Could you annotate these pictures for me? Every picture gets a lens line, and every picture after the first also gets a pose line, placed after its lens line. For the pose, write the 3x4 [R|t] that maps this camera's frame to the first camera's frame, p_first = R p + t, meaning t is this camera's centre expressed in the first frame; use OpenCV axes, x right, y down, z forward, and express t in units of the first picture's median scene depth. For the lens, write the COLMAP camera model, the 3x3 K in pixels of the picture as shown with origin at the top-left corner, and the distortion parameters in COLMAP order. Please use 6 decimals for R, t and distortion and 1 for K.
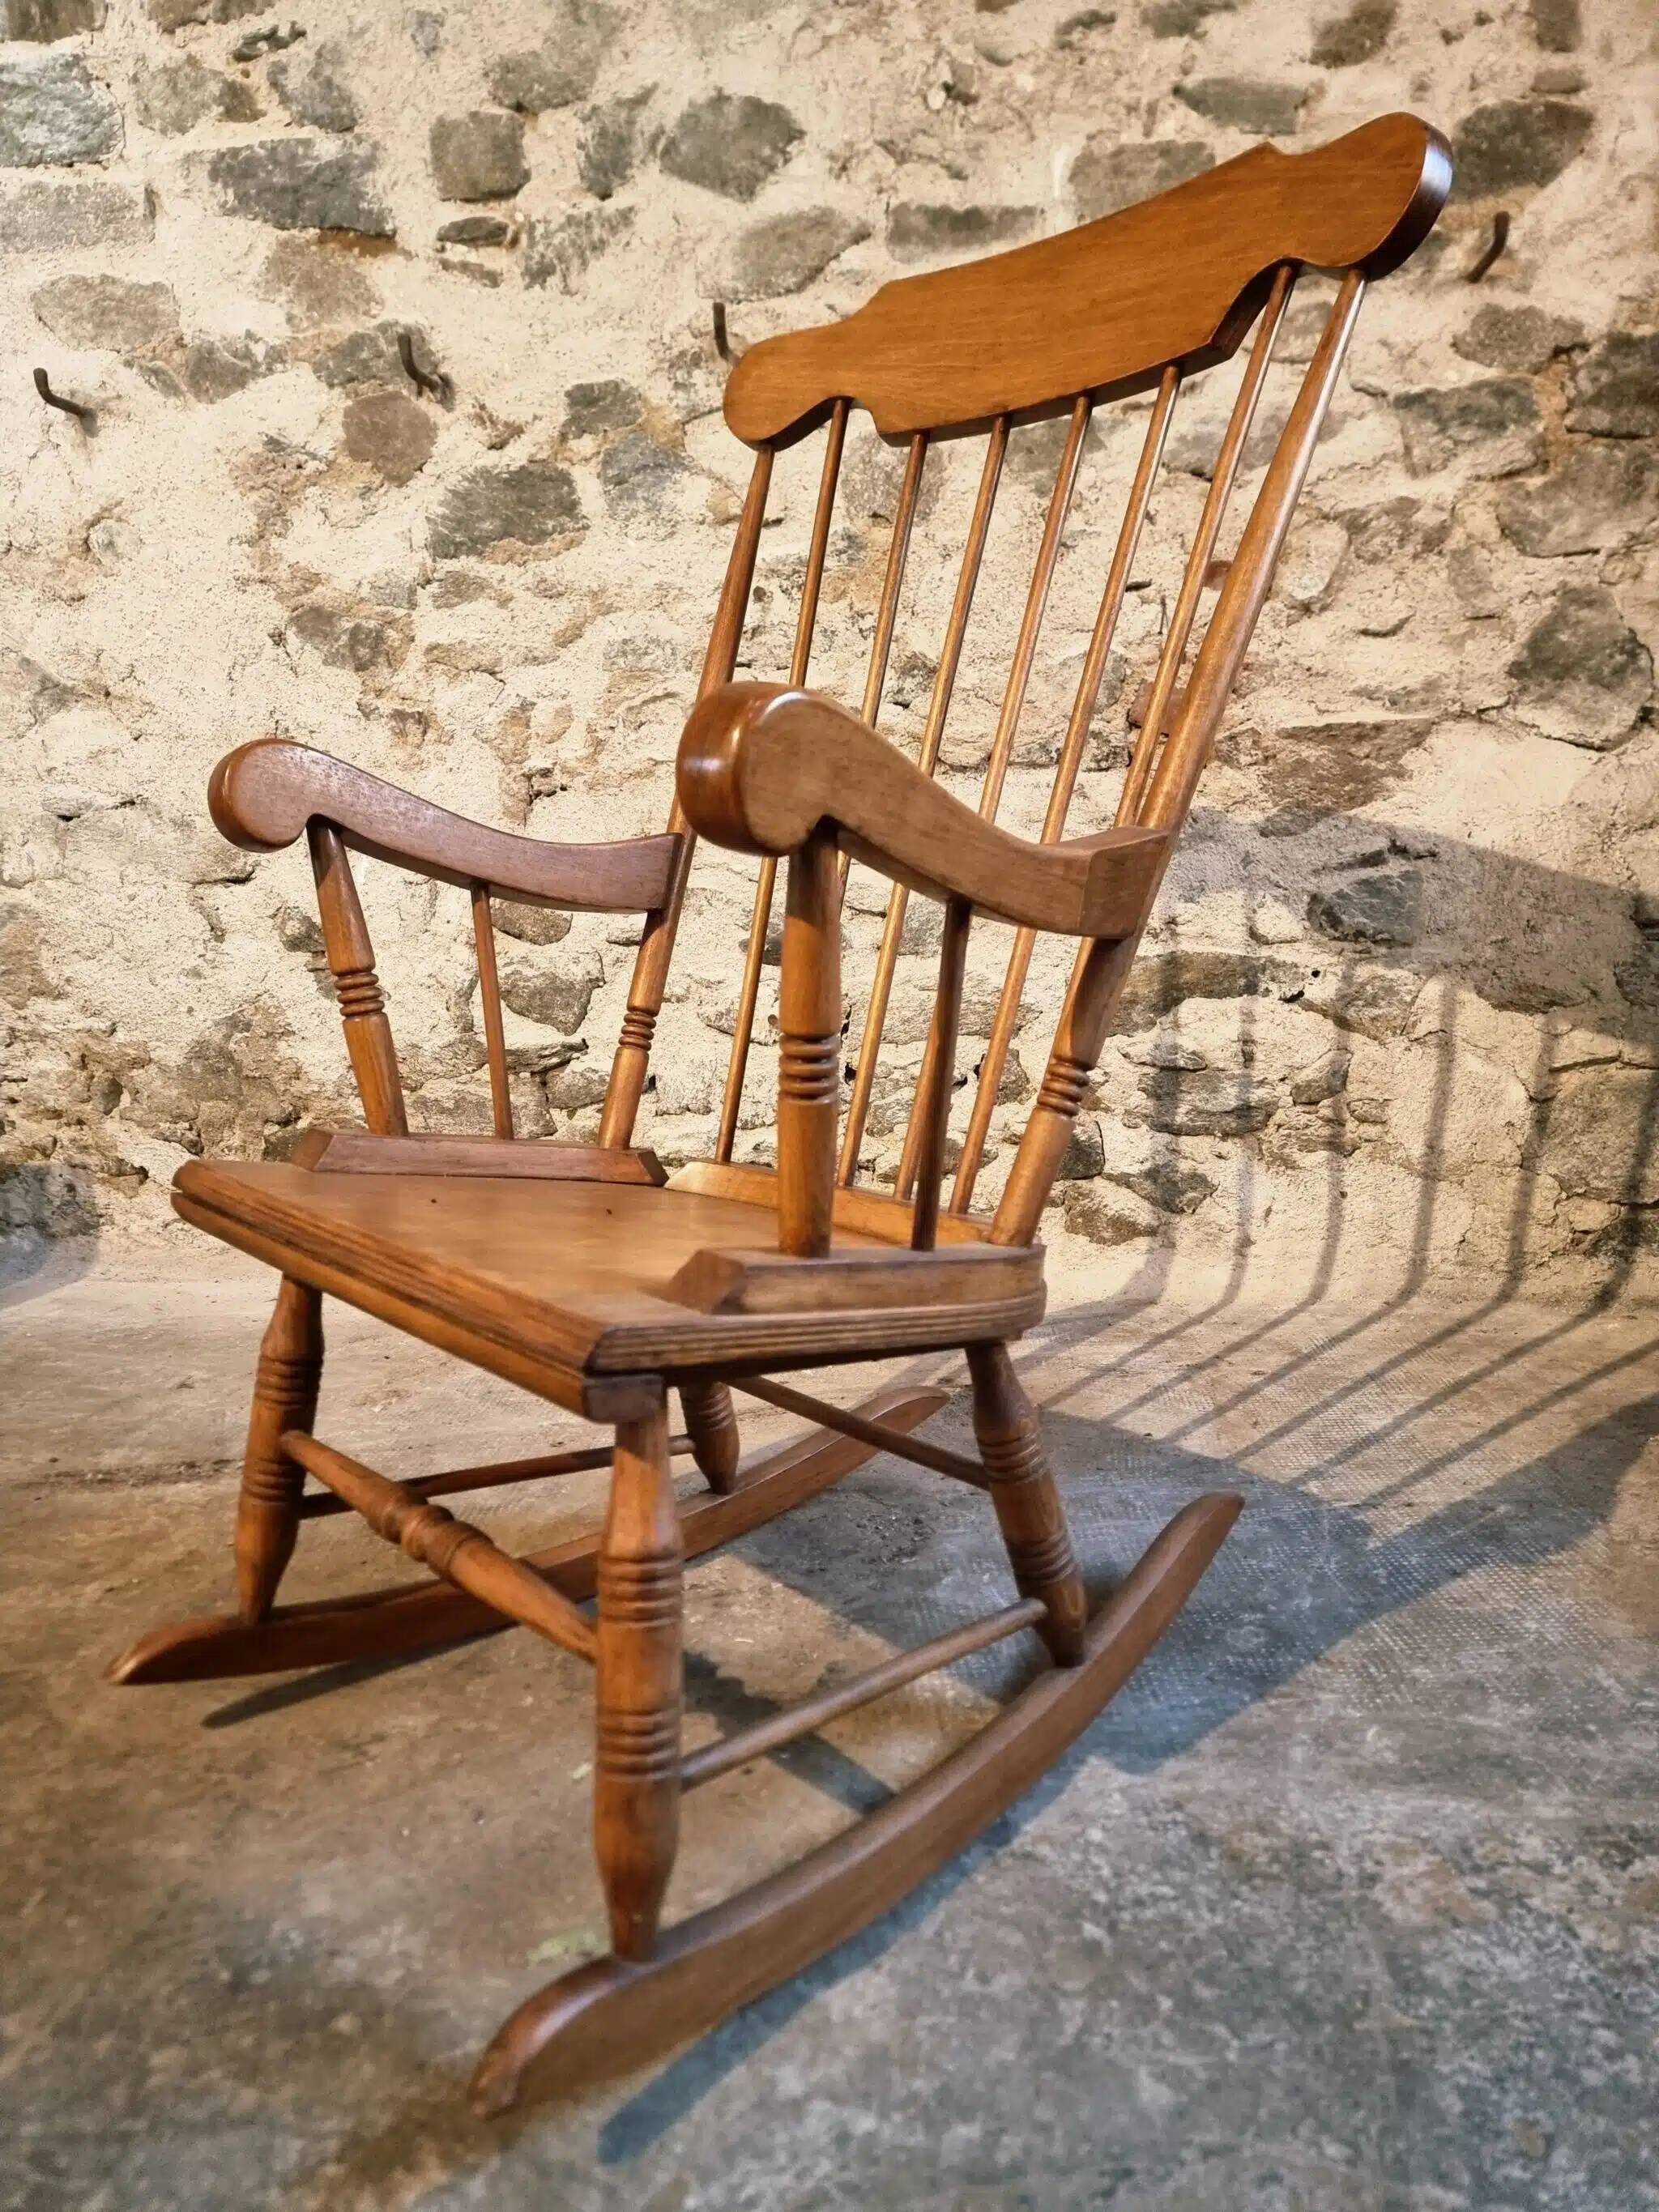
lens RADIAL K [[1539.5, 0, 820.2], [0, 1539.5, 1123.5], [0, 0, 1]] dist [0.071205, -0.066542]
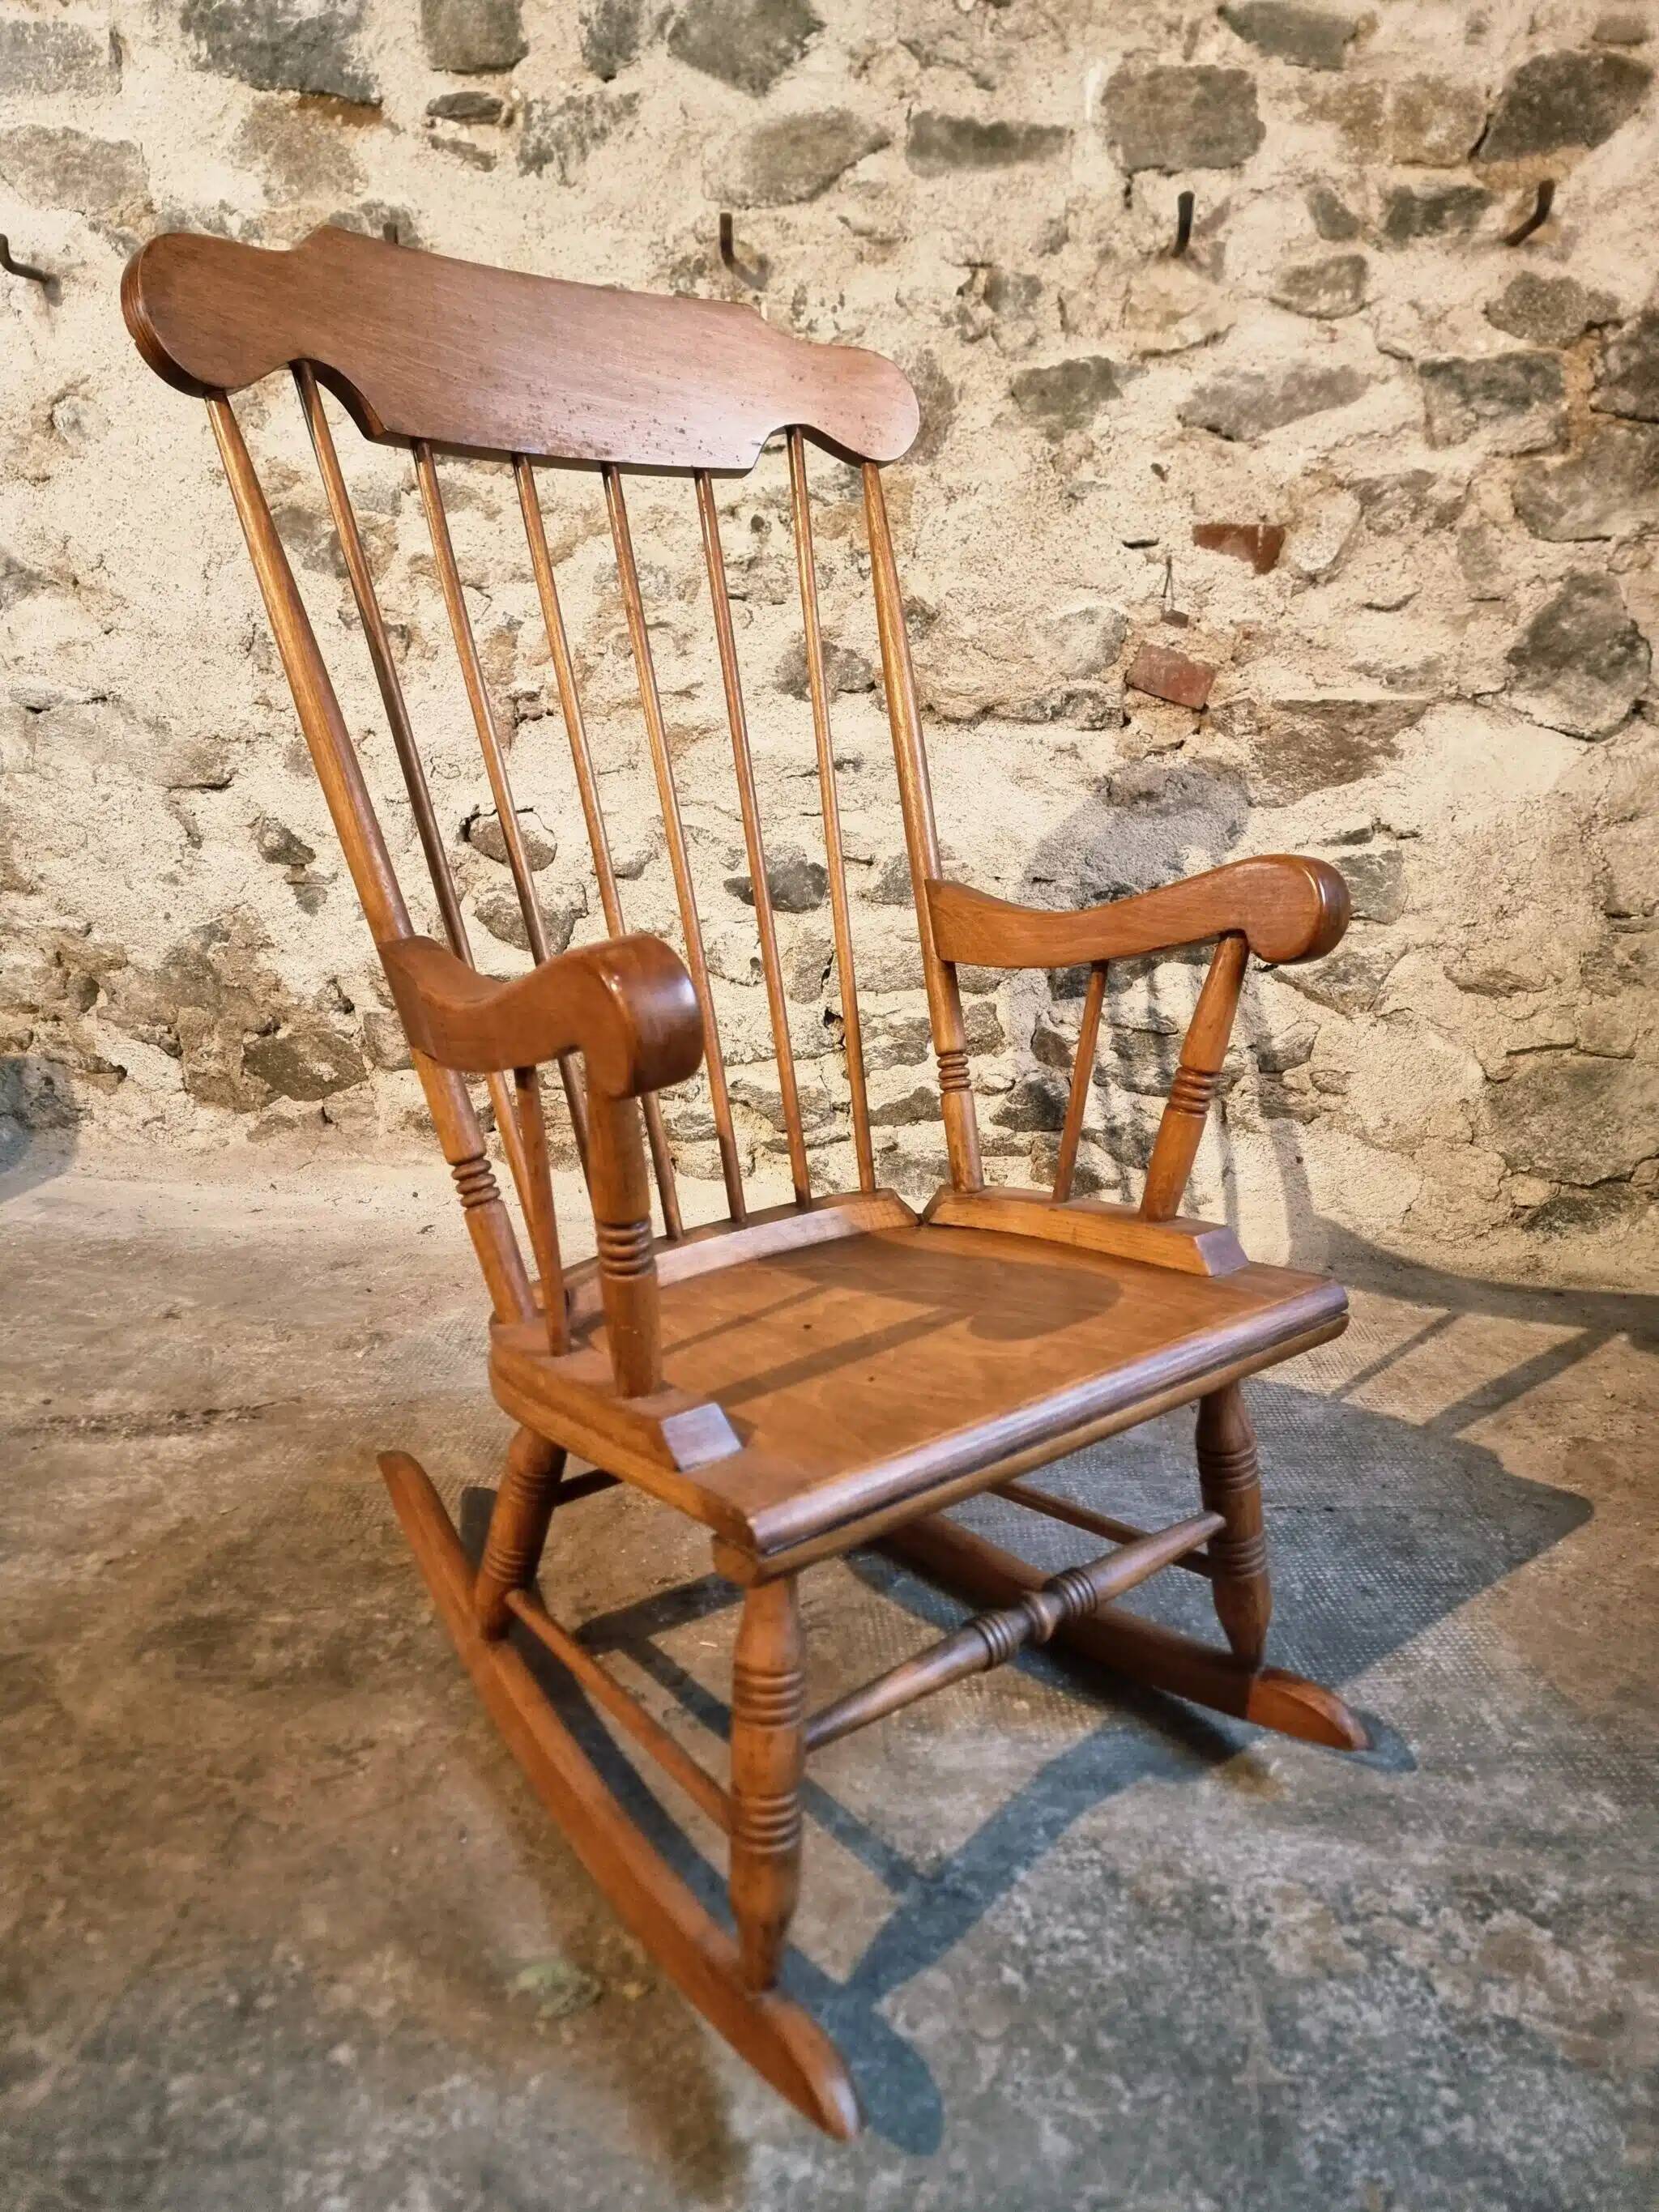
lens RADIAL K [[1539.5, 0, 835.2], [0, 1539.5, 1124.7], [0, 0, 1]] dist [0.071205, -0.066542]
pose [[0.998700, 0.040688, 0.030691, -0.005247], [-0.044417, 0.990170, 0.132626, -0.103493], [-0.024993, -0.133817, 0.990691, -0.013966]]
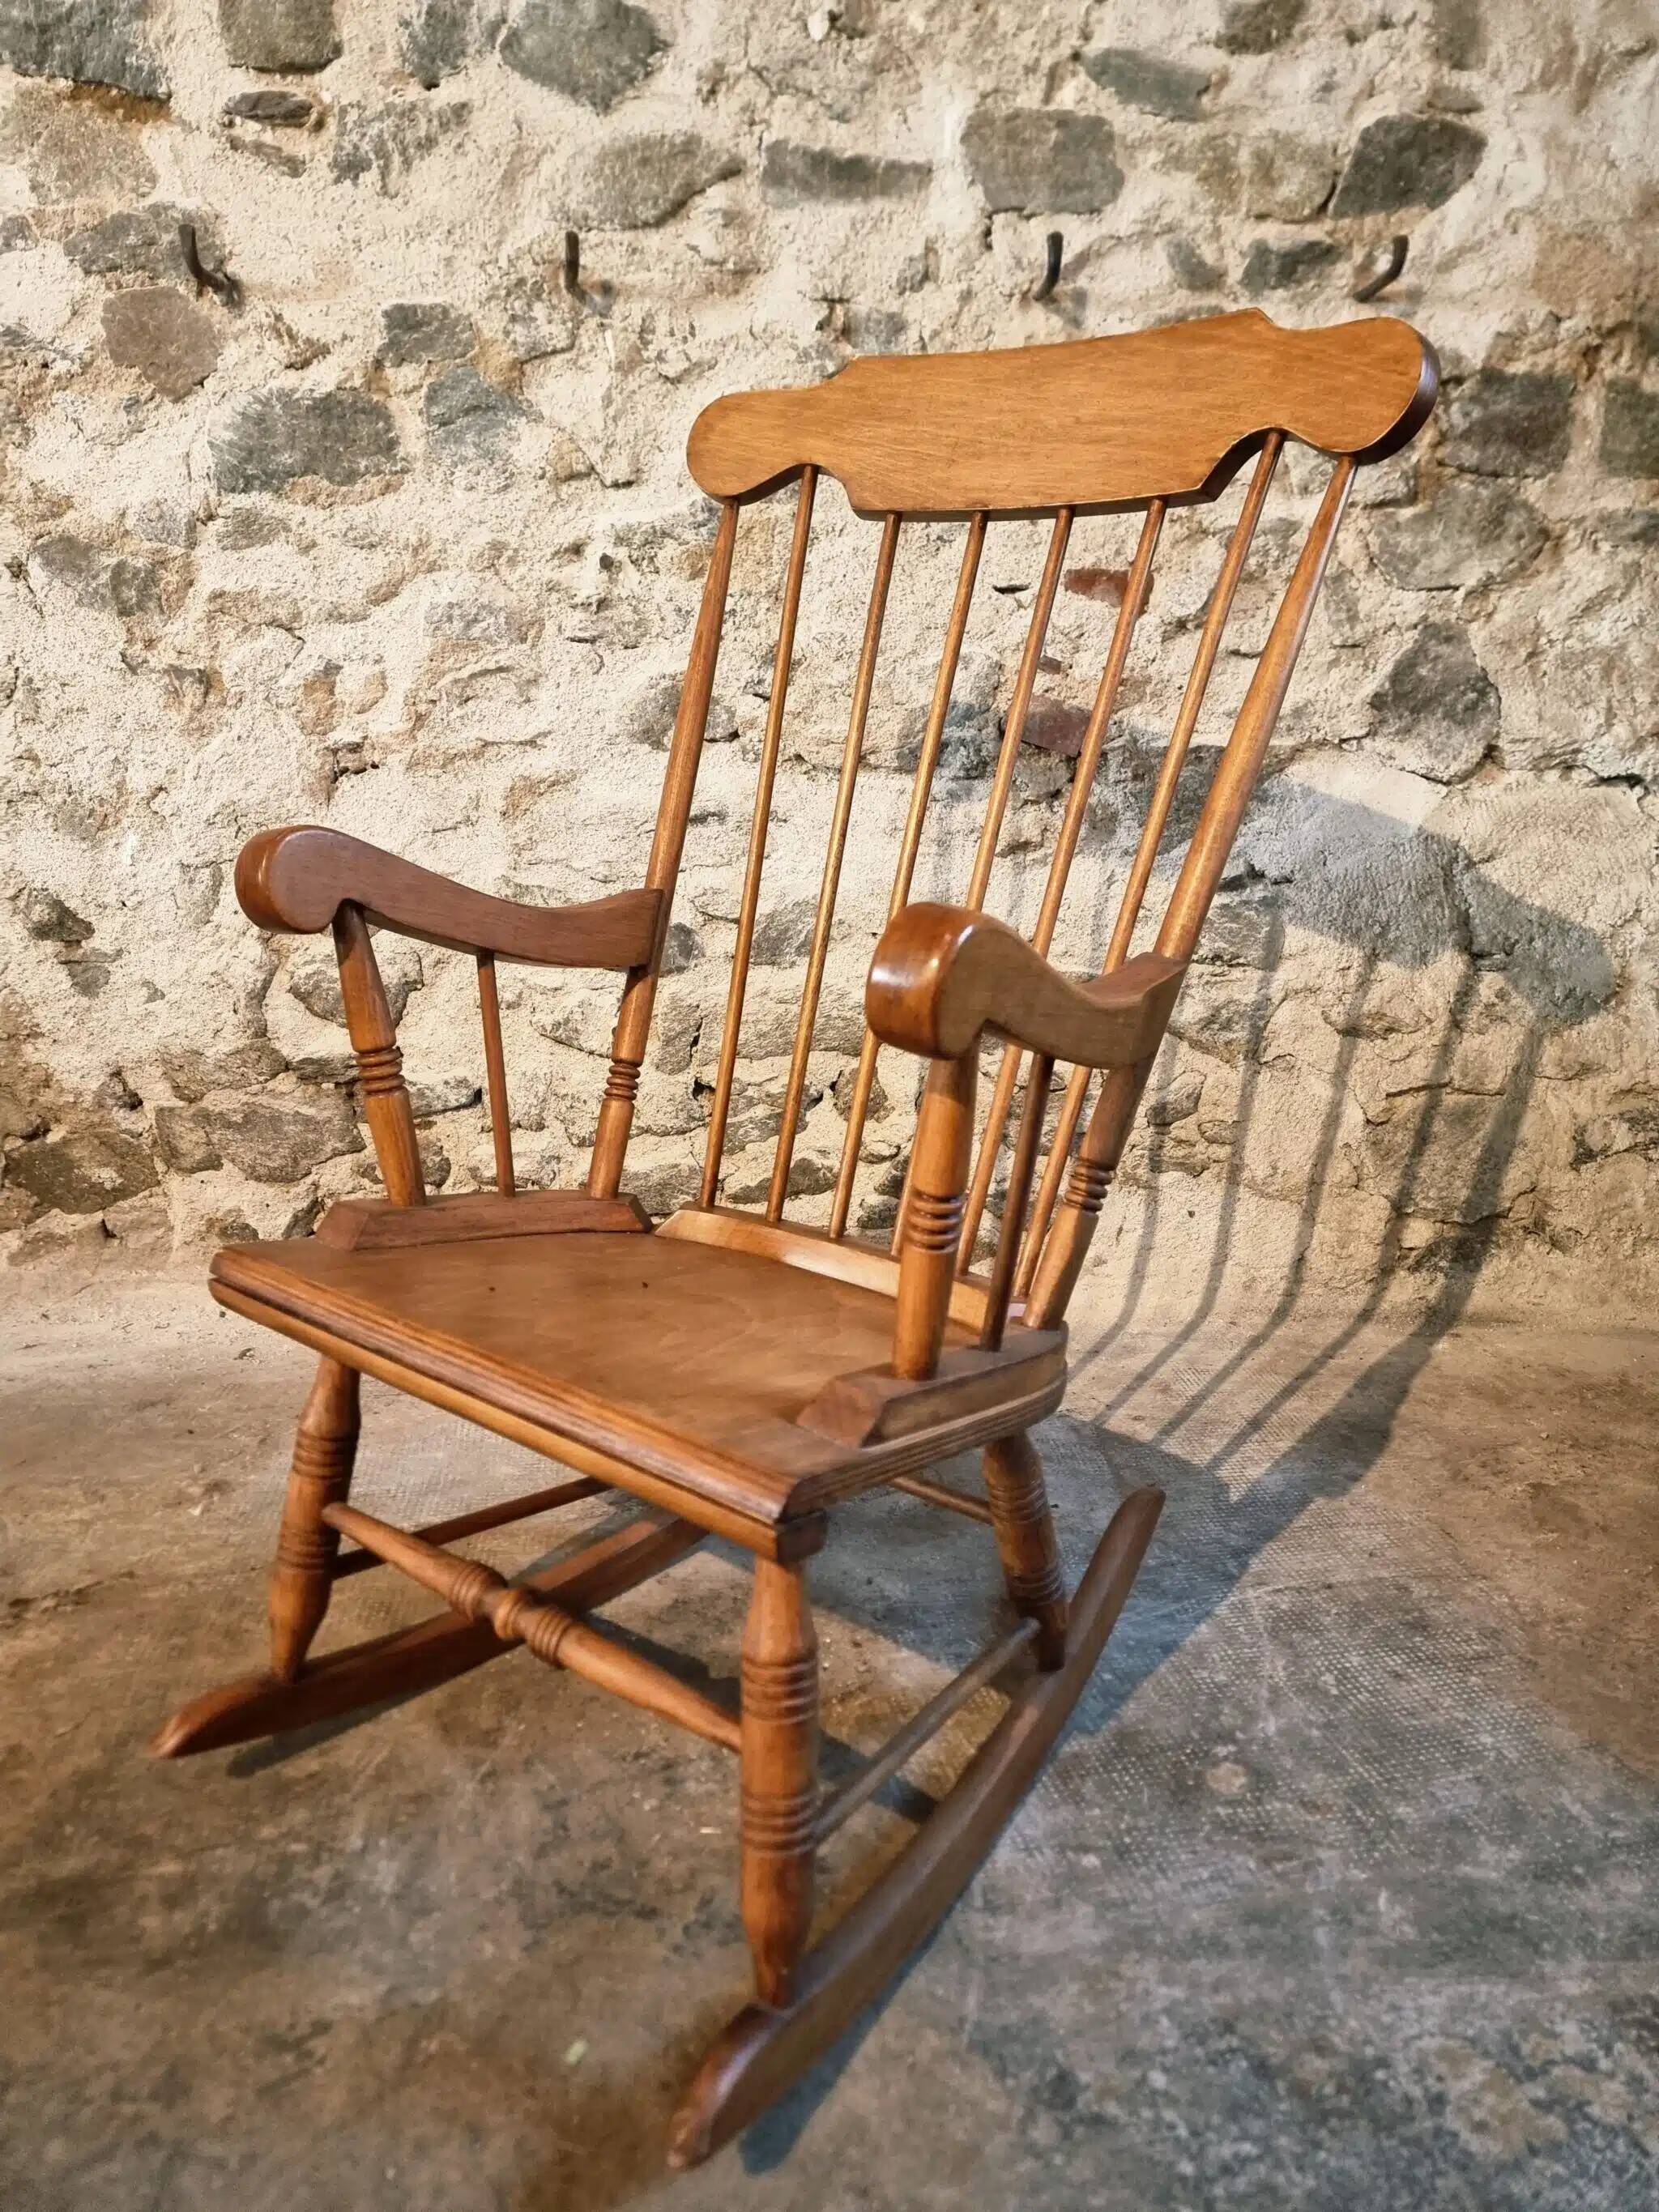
lens RADIAL K [[1539.5, 0, 827.0], [0, 1539.5, 1099.4], [0, 0, 1]] dist [0.071205, -0.066542]
pose [[0.979267, -0.002438, 0.202560, -0.100034], [-0.010432, 0.997994, 0.062447, -0.090706], [-0.202306, -0.063265, 0.977277, 0.075485]]
